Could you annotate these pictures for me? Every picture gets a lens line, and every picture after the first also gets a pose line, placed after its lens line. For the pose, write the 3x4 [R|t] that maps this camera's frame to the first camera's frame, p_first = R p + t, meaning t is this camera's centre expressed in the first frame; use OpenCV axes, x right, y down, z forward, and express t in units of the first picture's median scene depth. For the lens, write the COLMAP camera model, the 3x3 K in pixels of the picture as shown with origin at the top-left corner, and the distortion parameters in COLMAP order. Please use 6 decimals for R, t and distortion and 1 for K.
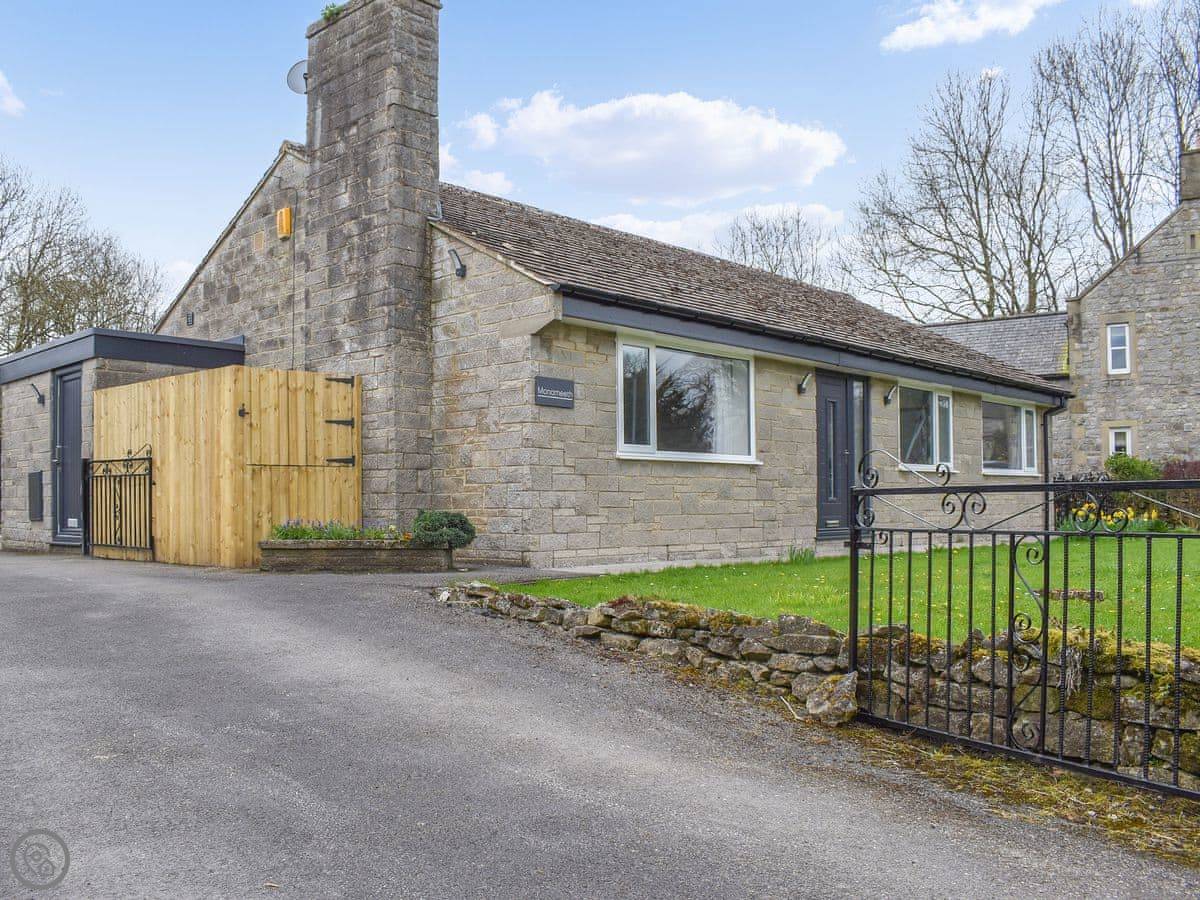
lens RADIAL K [[1098.6, 0, 600.0], [0, 1098.6, 450.0], [0, 0, 1]] dist [-0.101789, 0.010681]
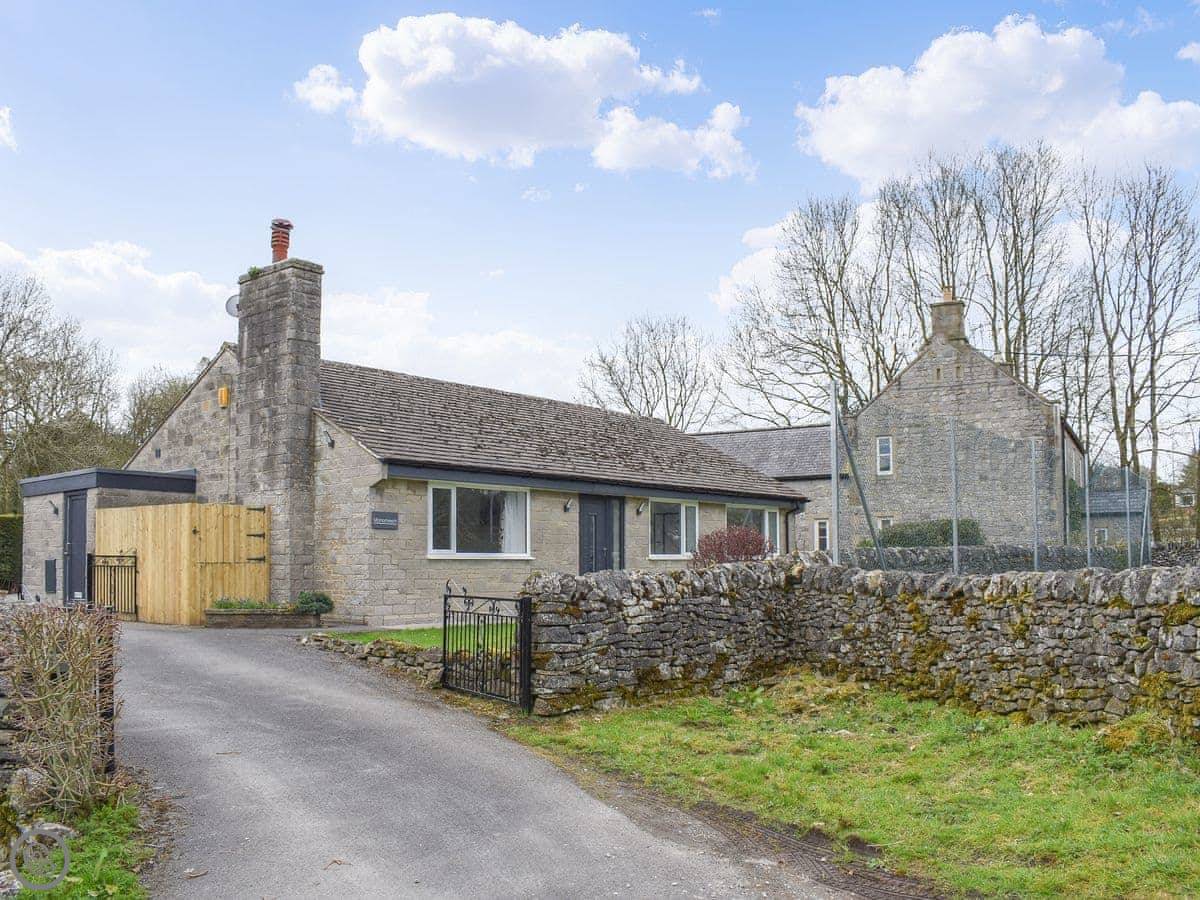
lens RADIAL K [[1021.7, 0, 600.9], [0, 1021.7, 491.0], [0, 0, 1]] dist [-0.097875, -0.001812]
pose [[0.997506, 0.006922, 0.070244, 0.163465], [-0.005207, 0.999685, -0.024567, -0.056186], [-0.070391, 0.024140, 0.997227, -0.520790]]
